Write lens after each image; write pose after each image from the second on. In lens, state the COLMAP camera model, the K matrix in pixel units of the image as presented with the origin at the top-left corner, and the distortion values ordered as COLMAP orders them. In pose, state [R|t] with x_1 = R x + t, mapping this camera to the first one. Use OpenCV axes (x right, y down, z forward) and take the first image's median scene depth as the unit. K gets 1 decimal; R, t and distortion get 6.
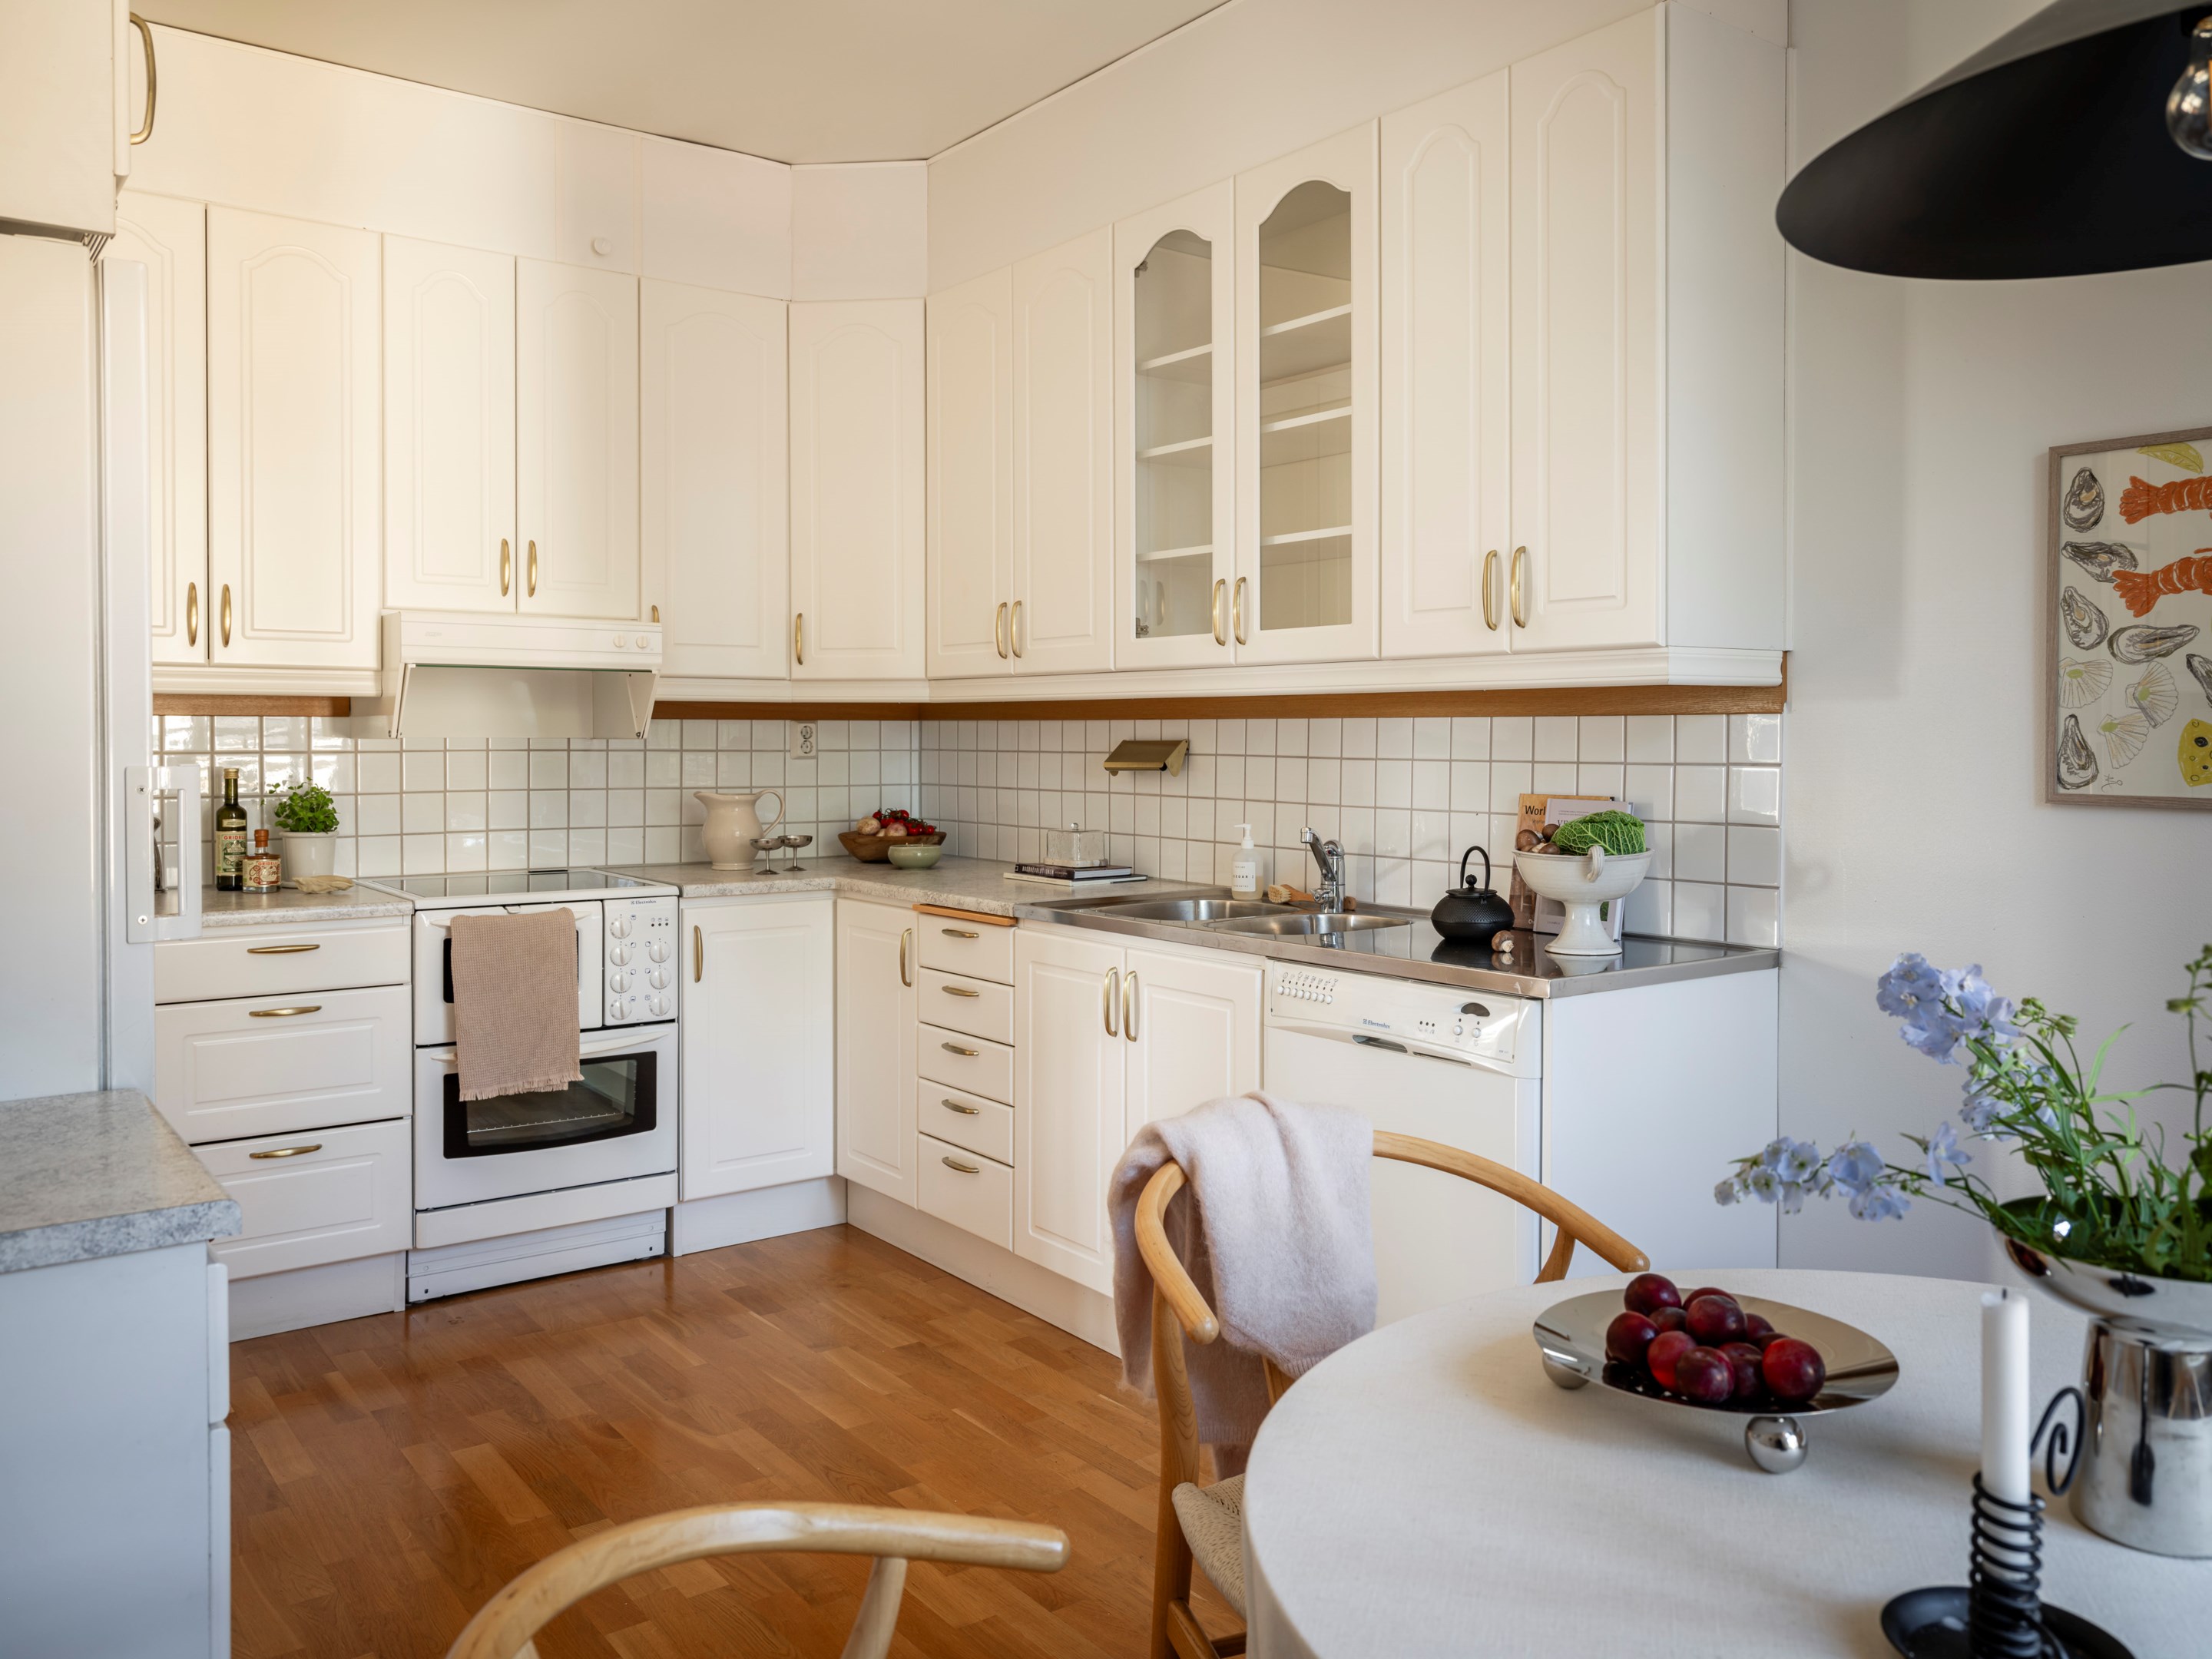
lens RADIAL K [[1687.7, 0, 1114.9], [0, 1687.7, 835.8], [0, 0, 1]] dist [-0.003340, 0.016123]
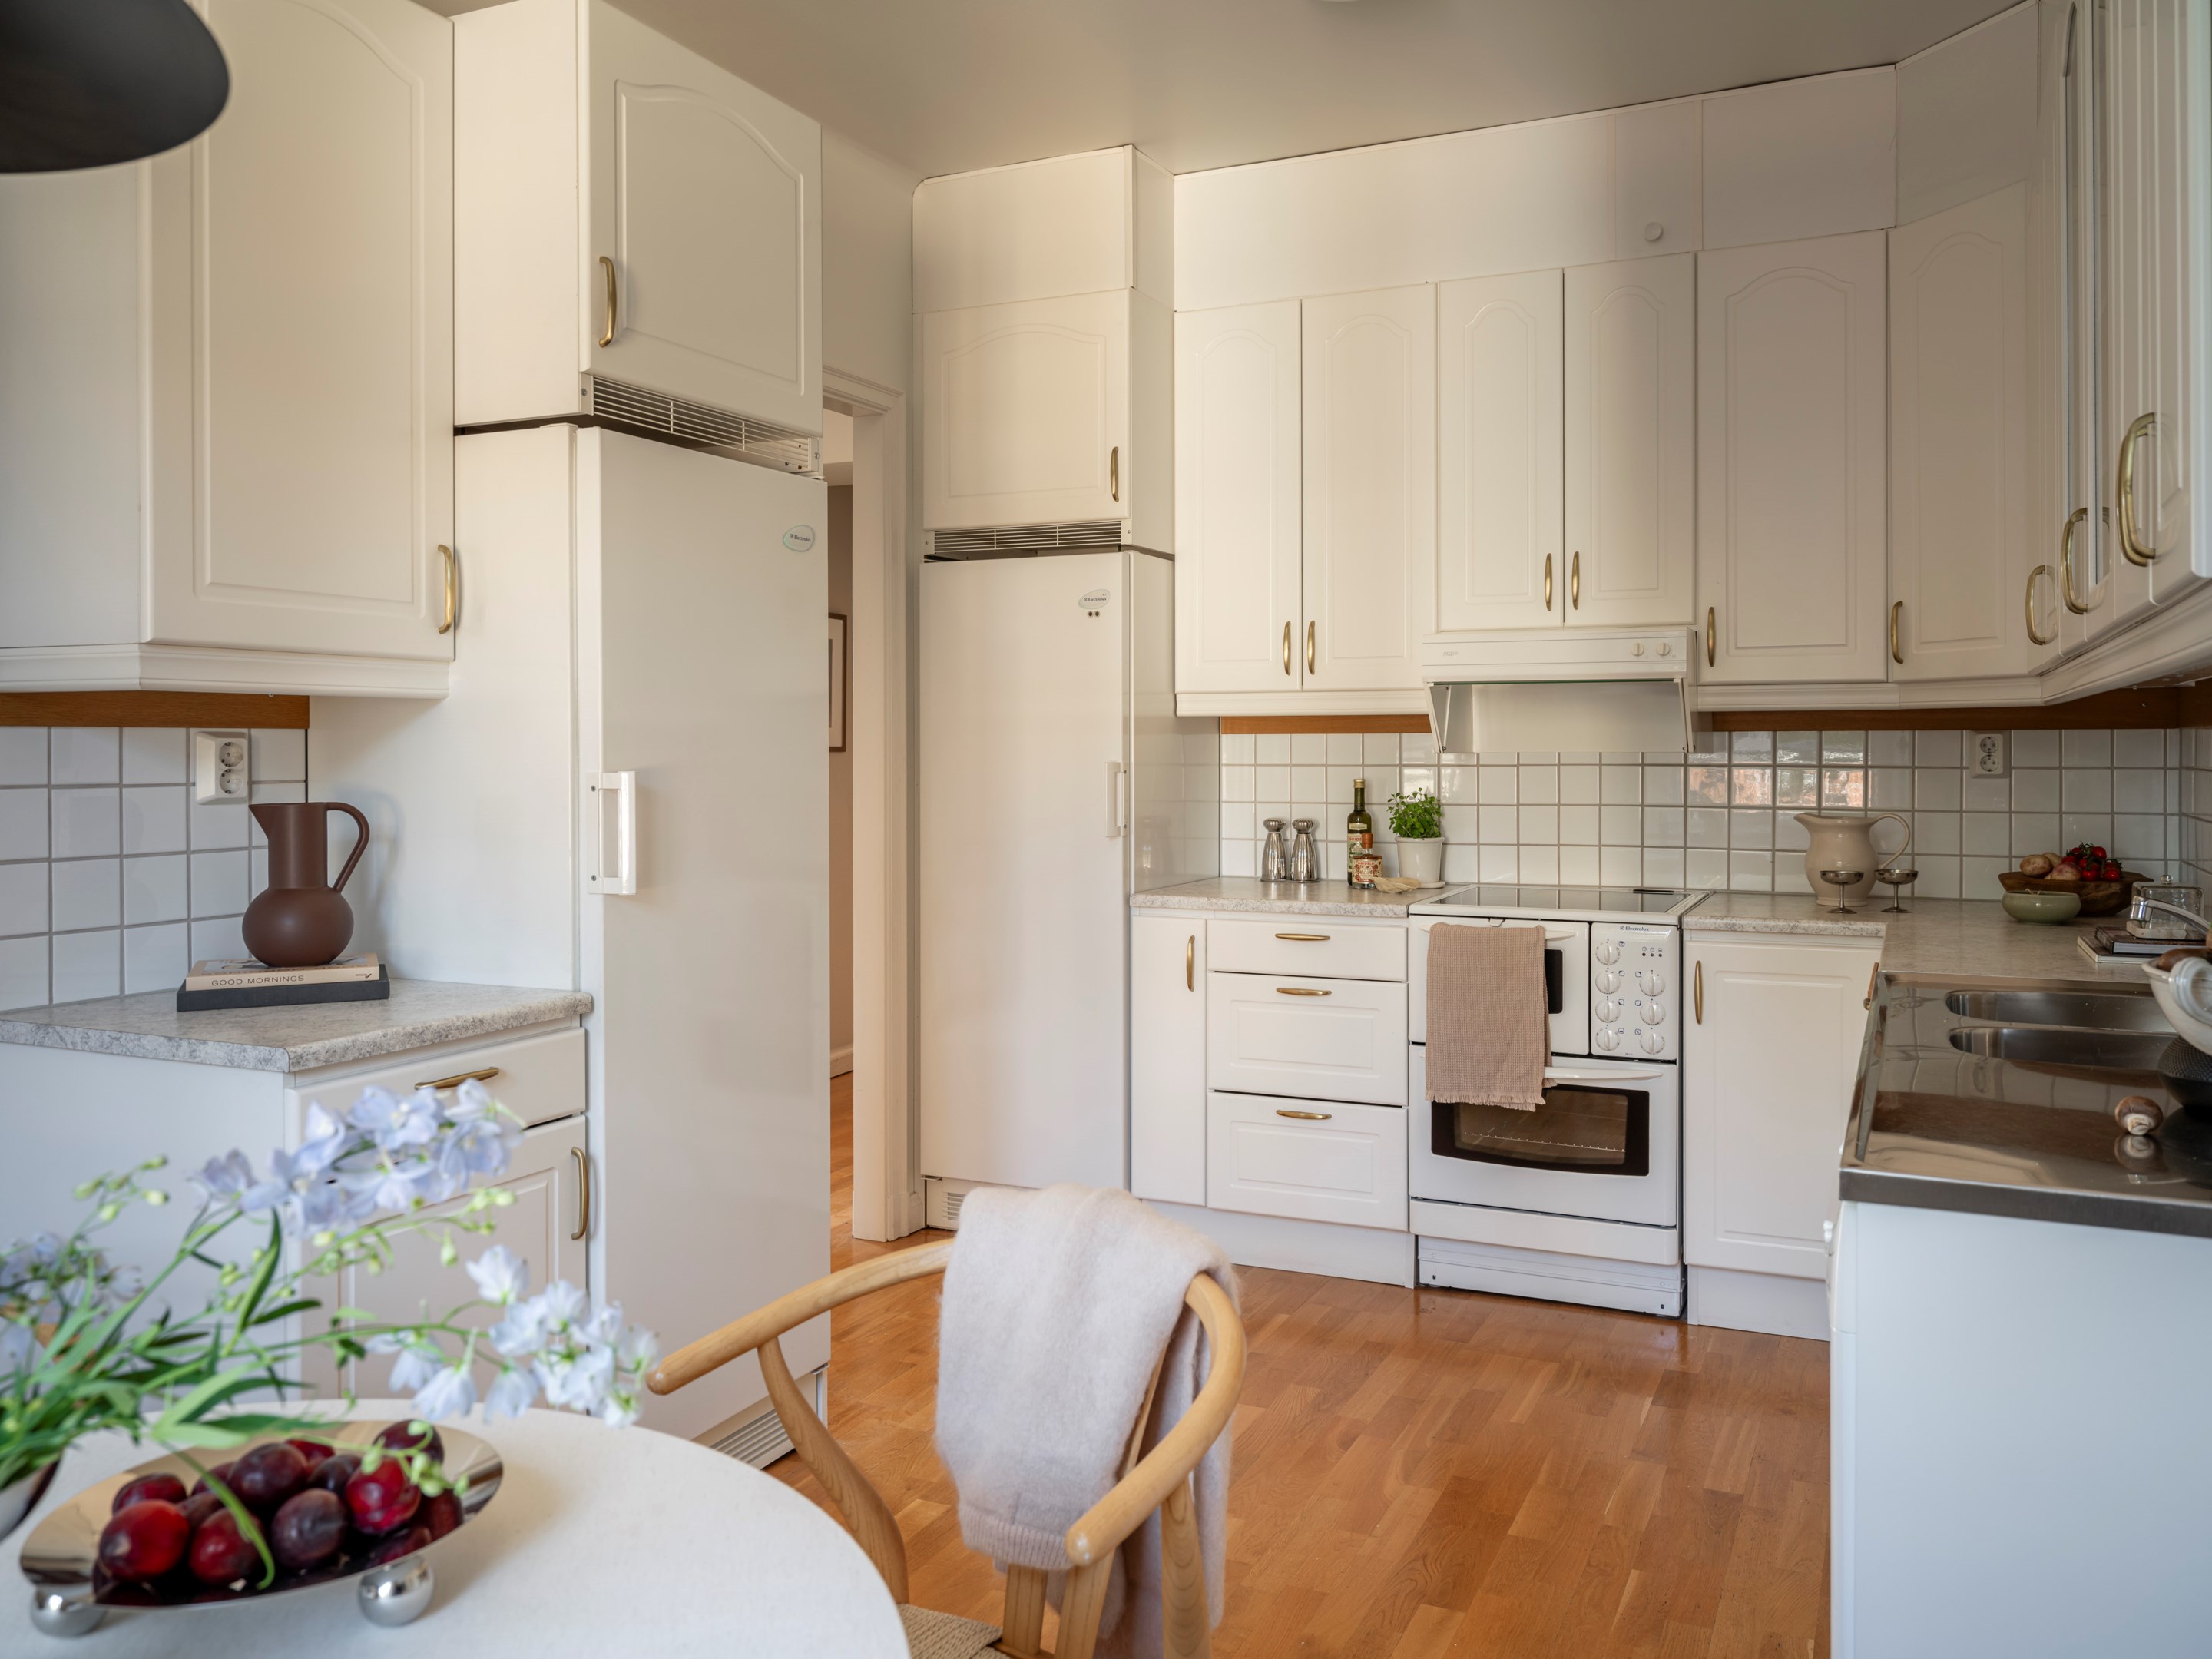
lens RADIAL K [[1687.7, 0, 1118.2], [0, 1687.7, 828.8], [0, 0, 1]] dist [-0.003340, 0.016123]
pose [[0.482925, 0.040572, -0.874722, 0.397445], [-0.049646, 0.998588, 0.018908, -0.019463], [0.874253, 0.034296, 0.484257, 0.300401]]
